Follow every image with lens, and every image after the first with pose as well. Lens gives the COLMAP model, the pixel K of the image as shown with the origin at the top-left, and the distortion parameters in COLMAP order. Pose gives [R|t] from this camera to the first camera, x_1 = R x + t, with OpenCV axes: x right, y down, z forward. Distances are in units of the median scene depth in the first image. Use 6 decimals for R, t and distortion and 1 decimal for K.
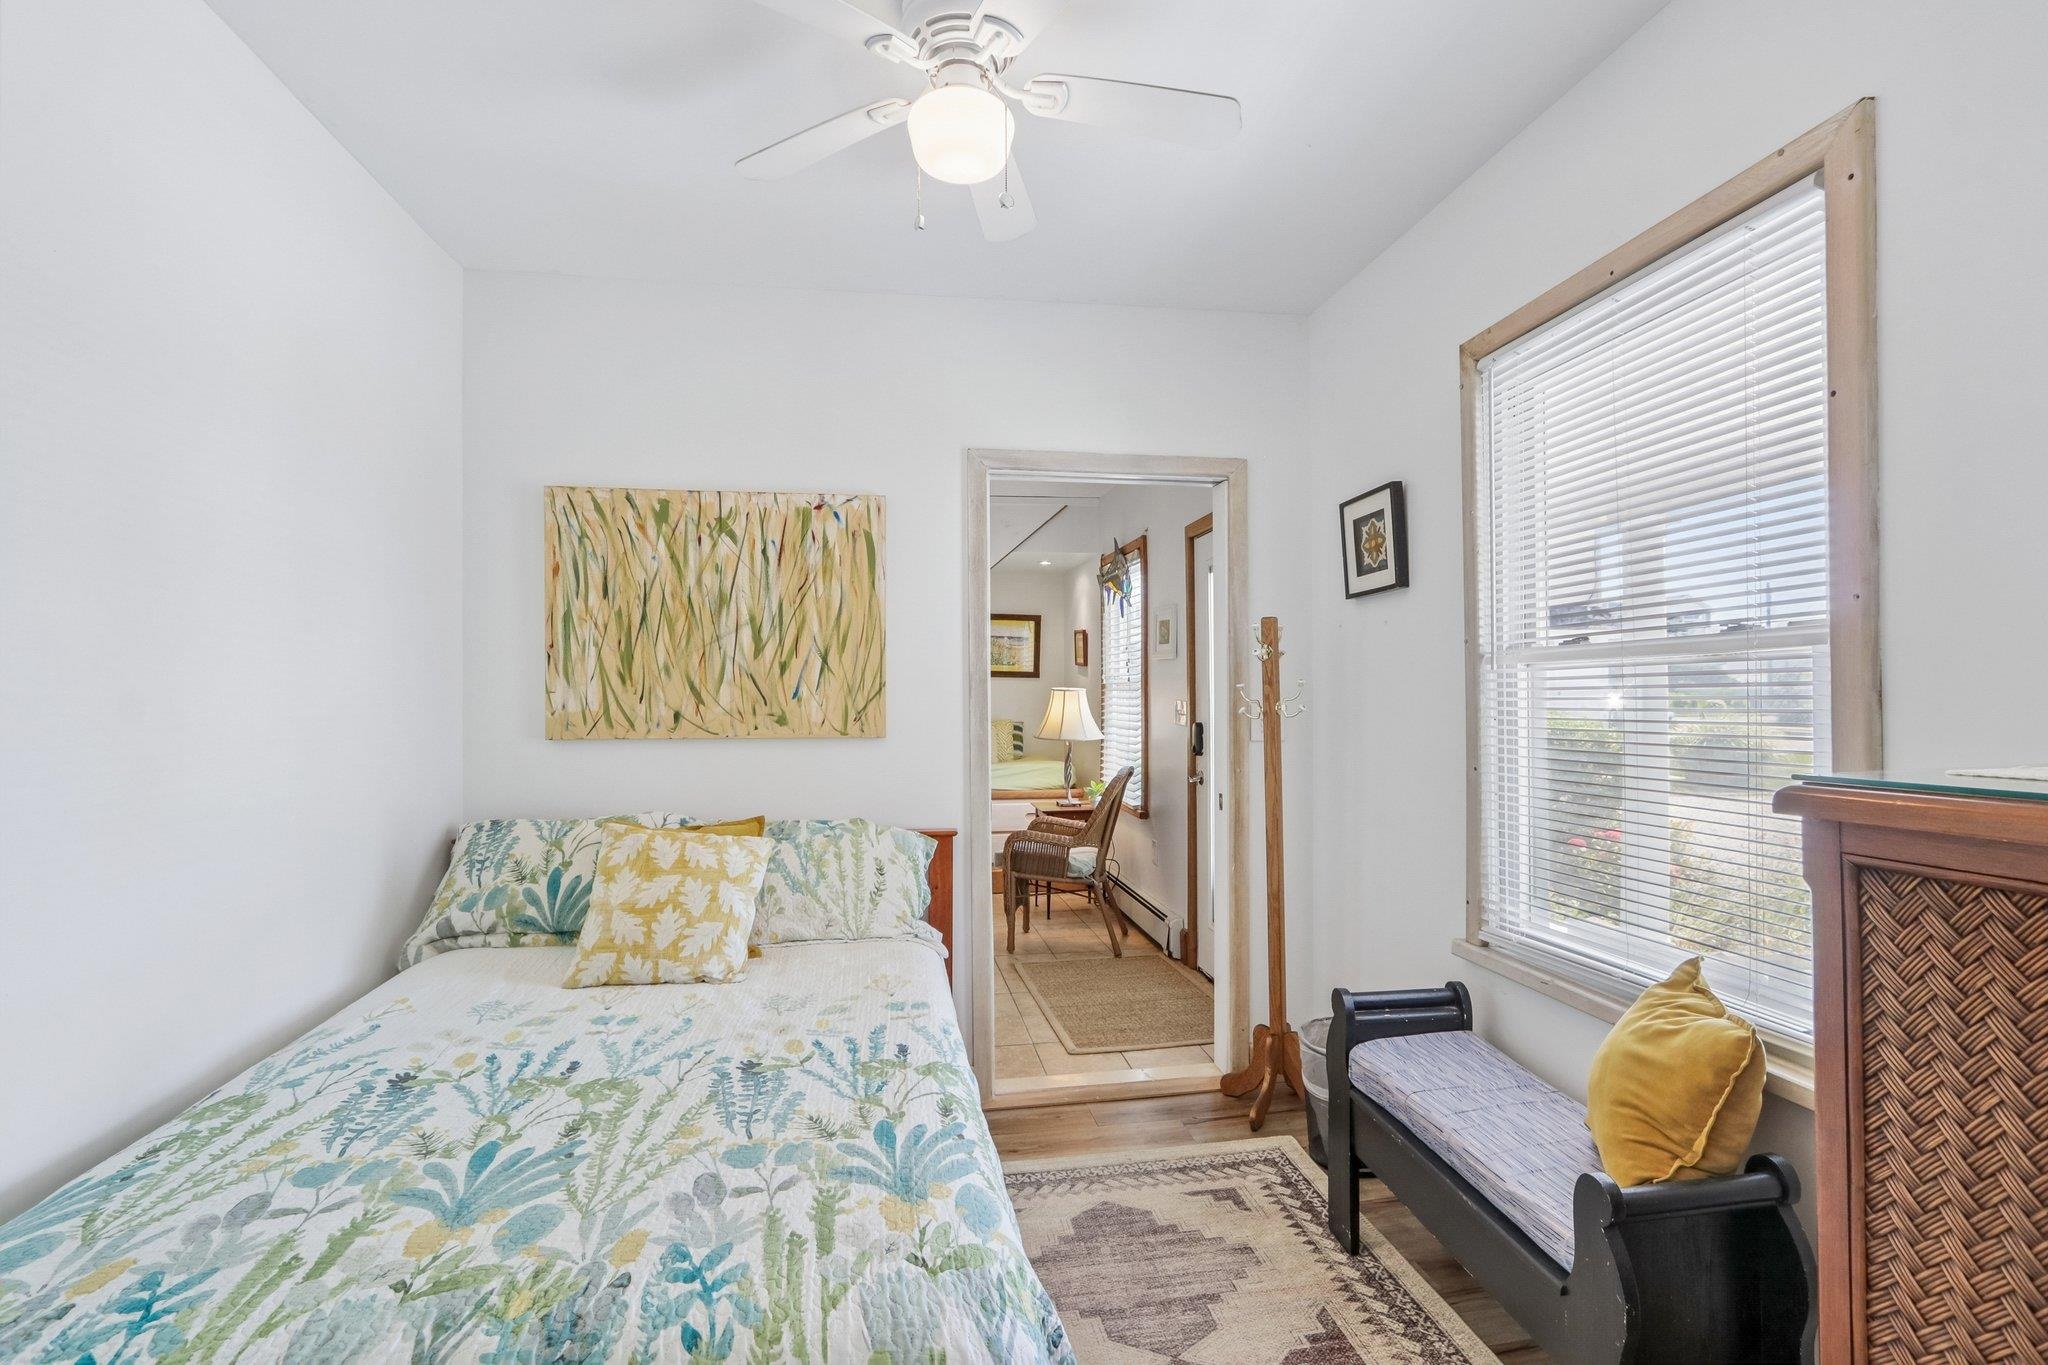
lens RADIAL K [[967.5, 0, 1024.9], [0, 967.5, 687.2], [0, 0, 1]] dist [-0.012960, -0.000502]
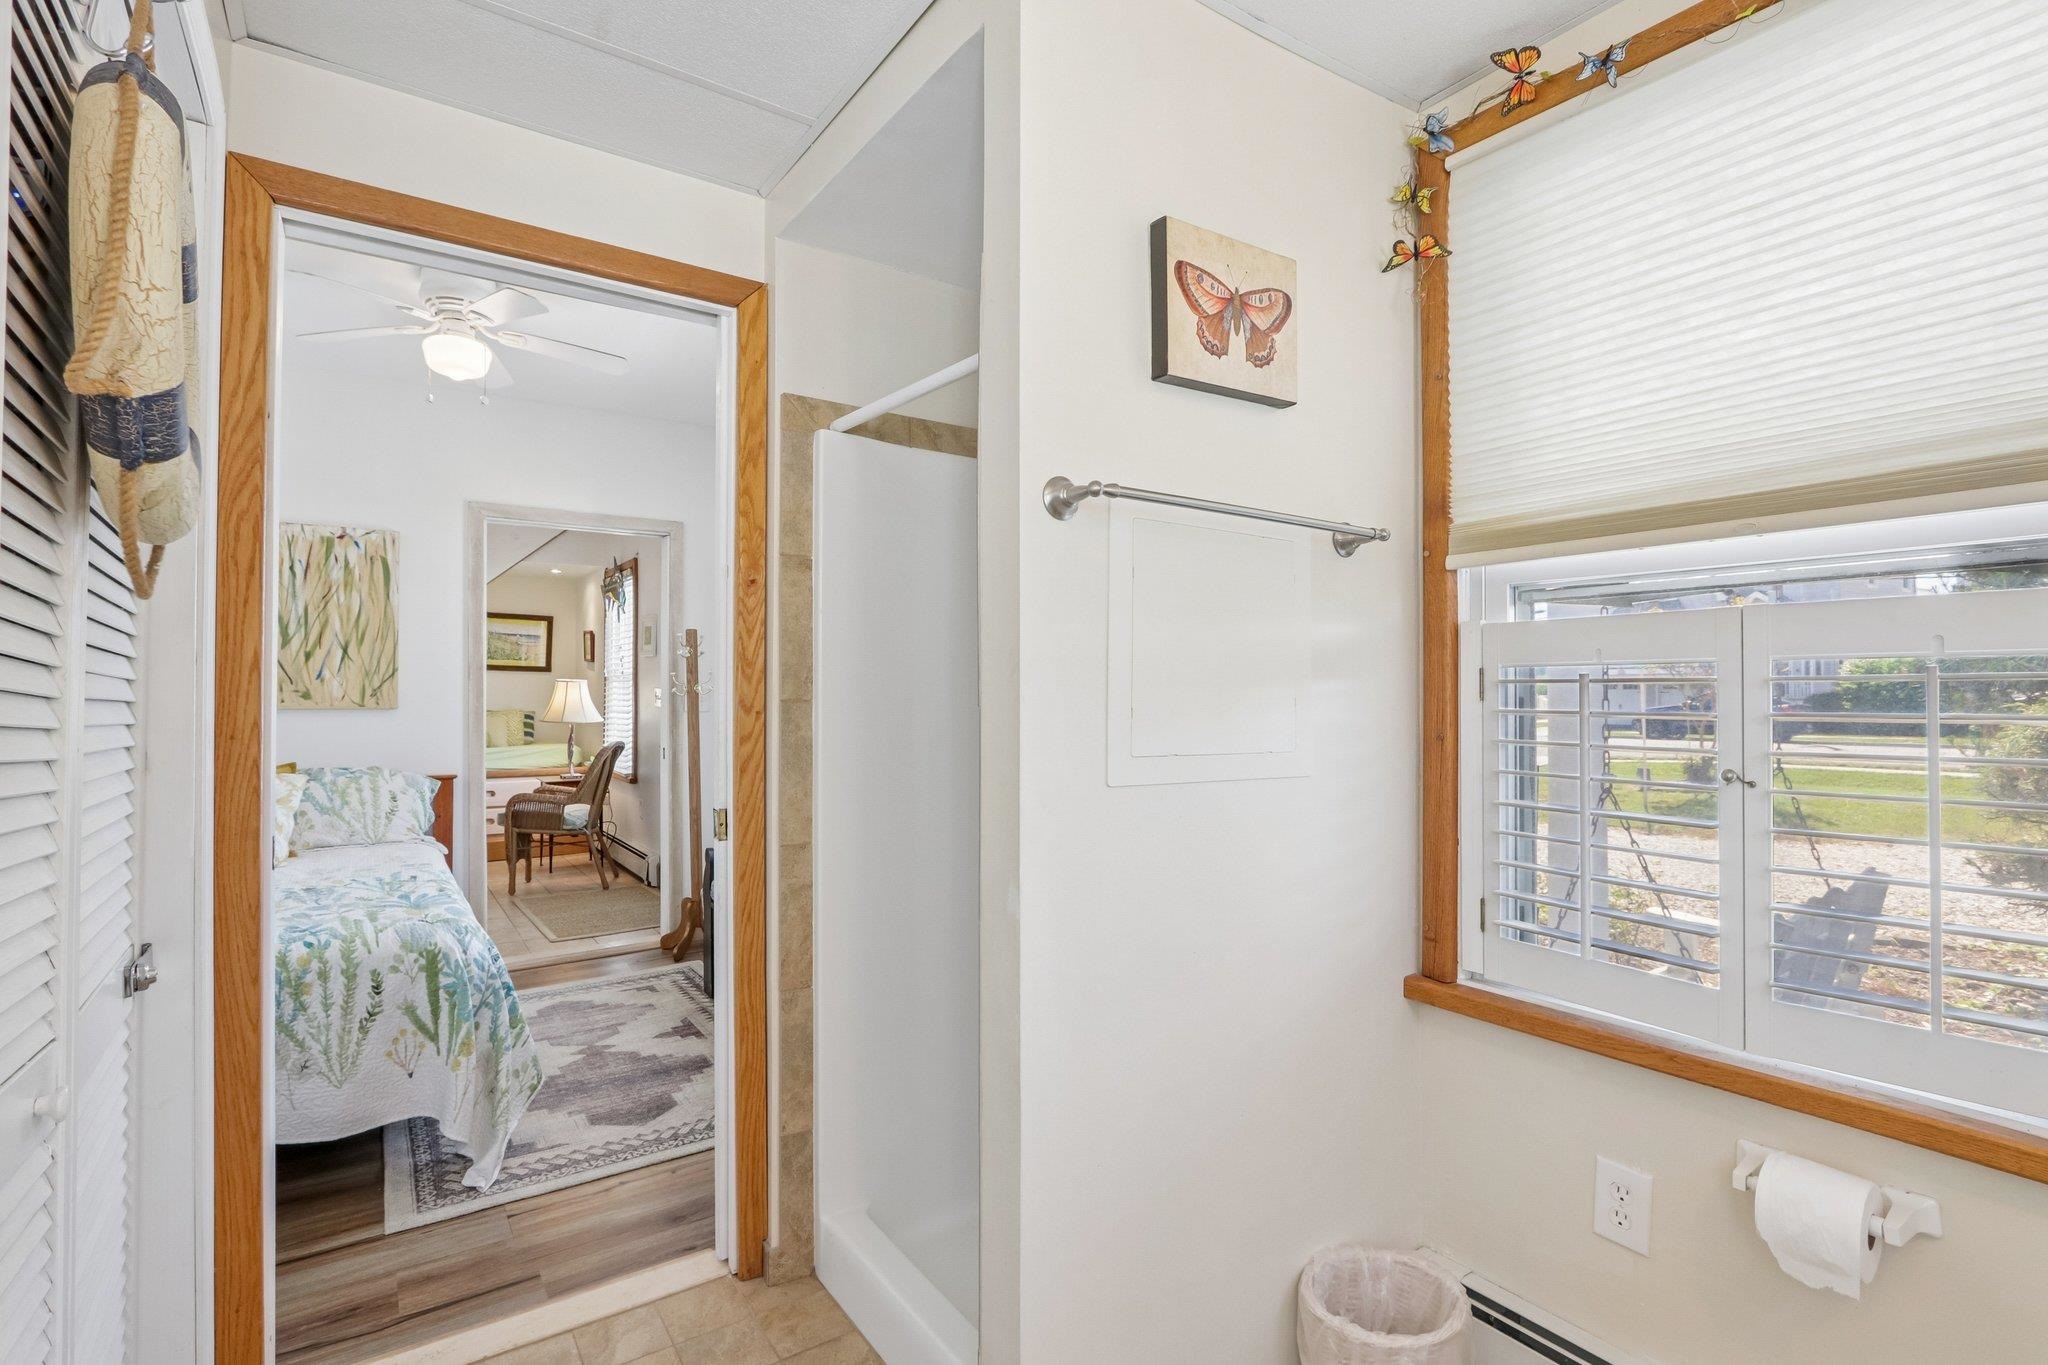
lens RADIAL K [[967.5, 0, 1025.8], [0, 967.5, 682.9], [0, 0, 1]] dist [-0.012960, -0.000502]
pose [[0.901255, 0.007043, 0.433232, 0.066377], [-0.004135, 0.999962, -0.007654, 0.022509], [-0.433269, 0.005107, 0.901250, -0.607271]]
